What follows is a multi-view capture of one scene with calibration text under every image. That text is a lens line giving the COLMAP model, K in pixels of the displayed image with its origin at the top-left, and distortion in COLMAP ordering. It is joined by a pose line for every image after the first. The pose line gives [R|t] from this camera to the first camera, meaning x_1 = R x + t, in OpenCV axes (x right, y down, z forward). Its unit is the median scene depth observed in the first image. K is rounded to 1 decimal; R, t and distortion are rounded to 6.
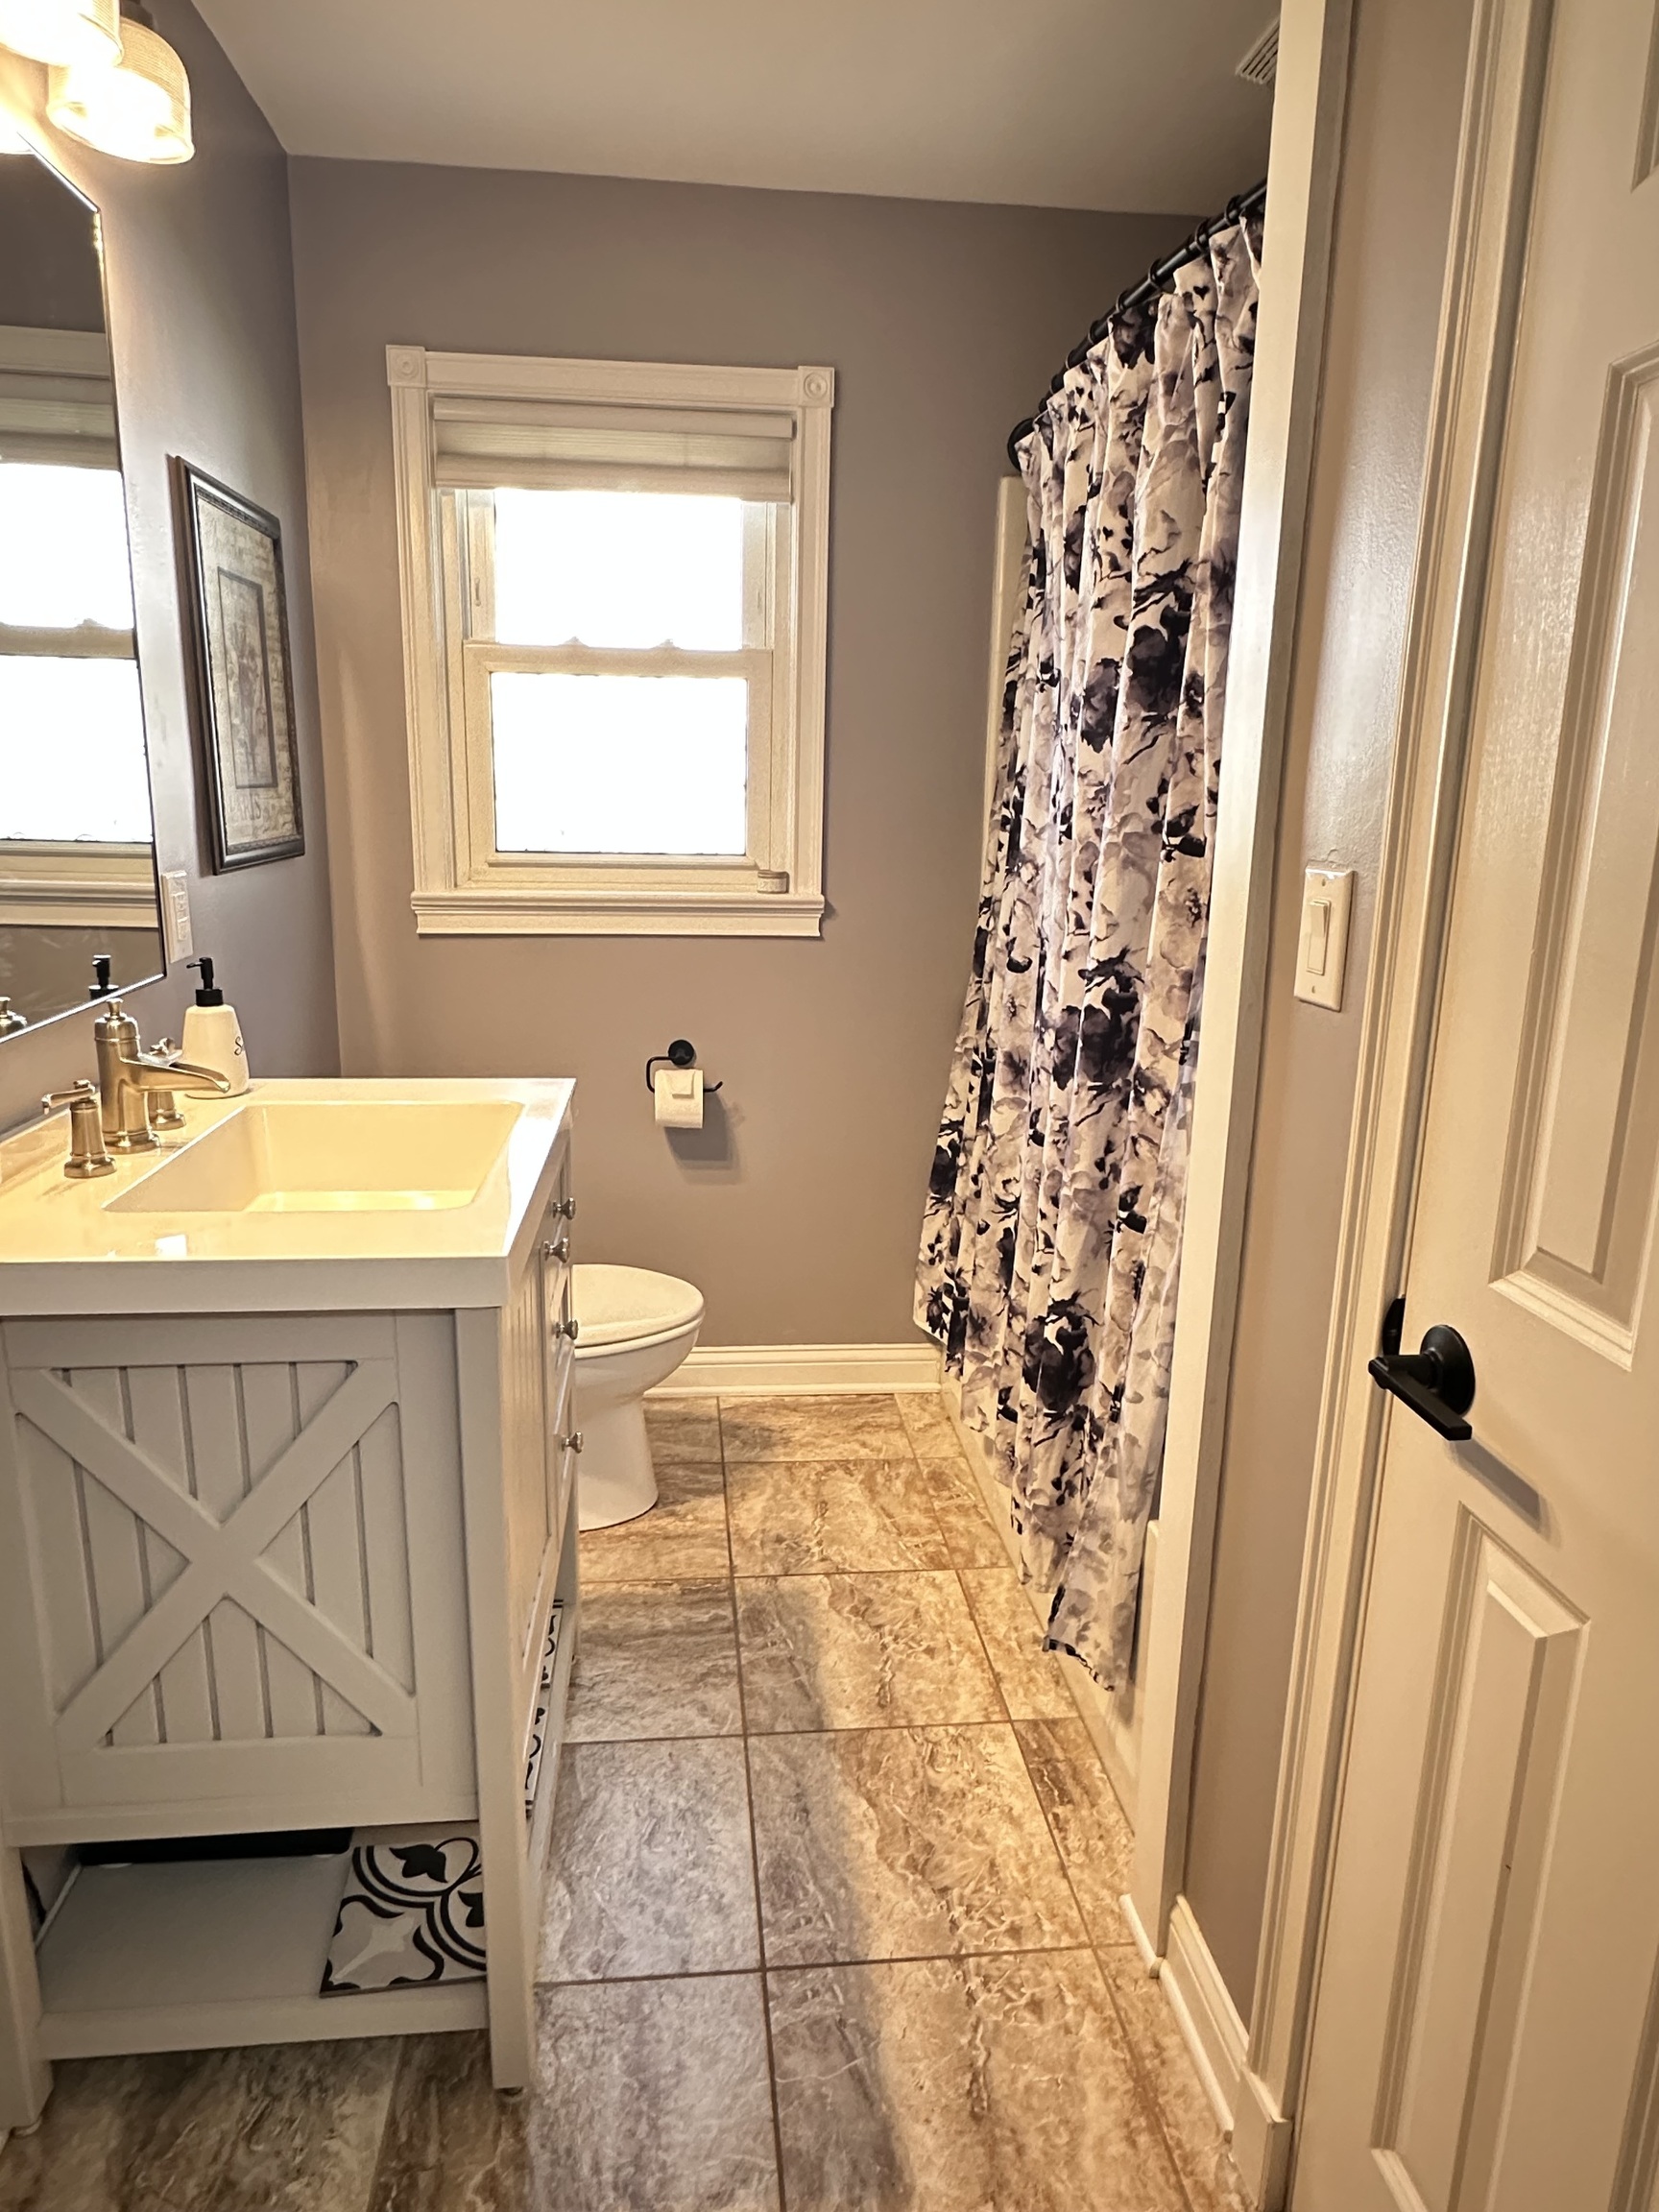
lens RADIAL K [[1344.4, 0, 829.5], [0, 1344.4, 1106.0], [0, 0, 1]] dist [-0.000484, 0.000471]
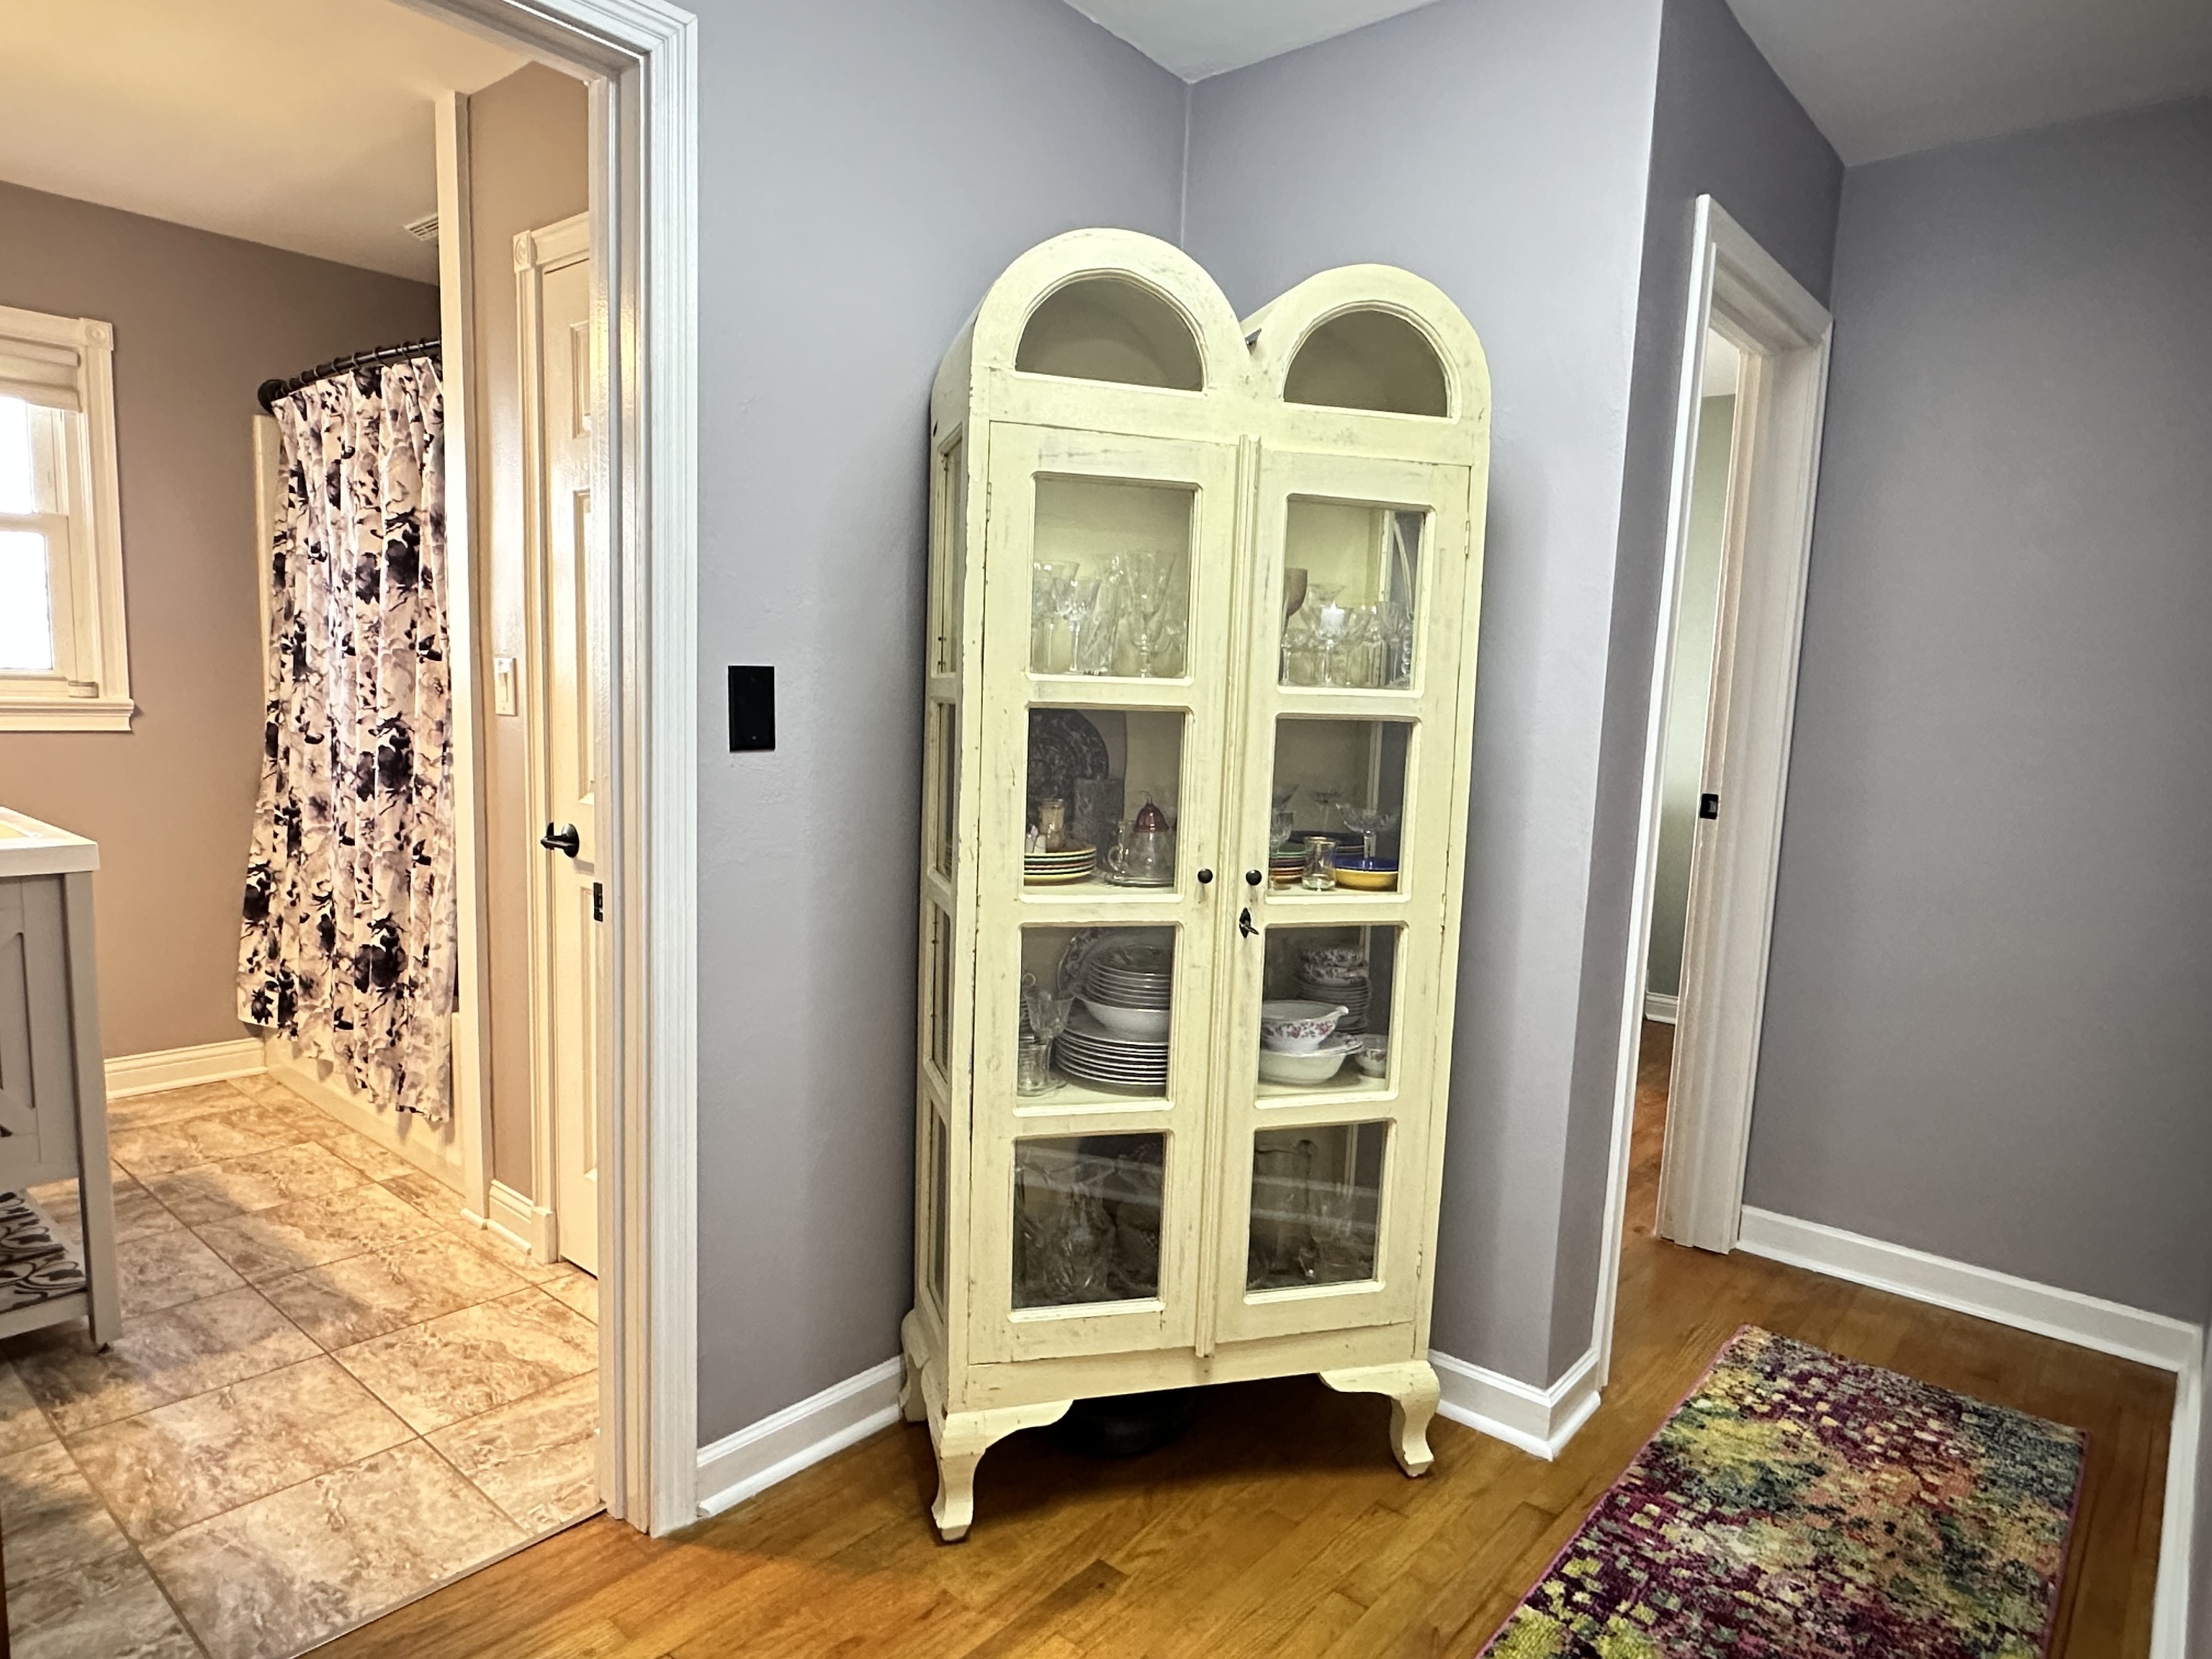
lens RADIAL K [[1327.7, 0, 1105.9], [0, 1327.7, 864.1], [0, 0, 1]] dist [-0.010957, 0.000756]
pose [[0.730773, -0.080583, 0.677848, -0.277473], [0.129773, 0.991298, -0.022059, 0.222099], [-0.670172, 0.104086, 0.734871, -0.827181]]
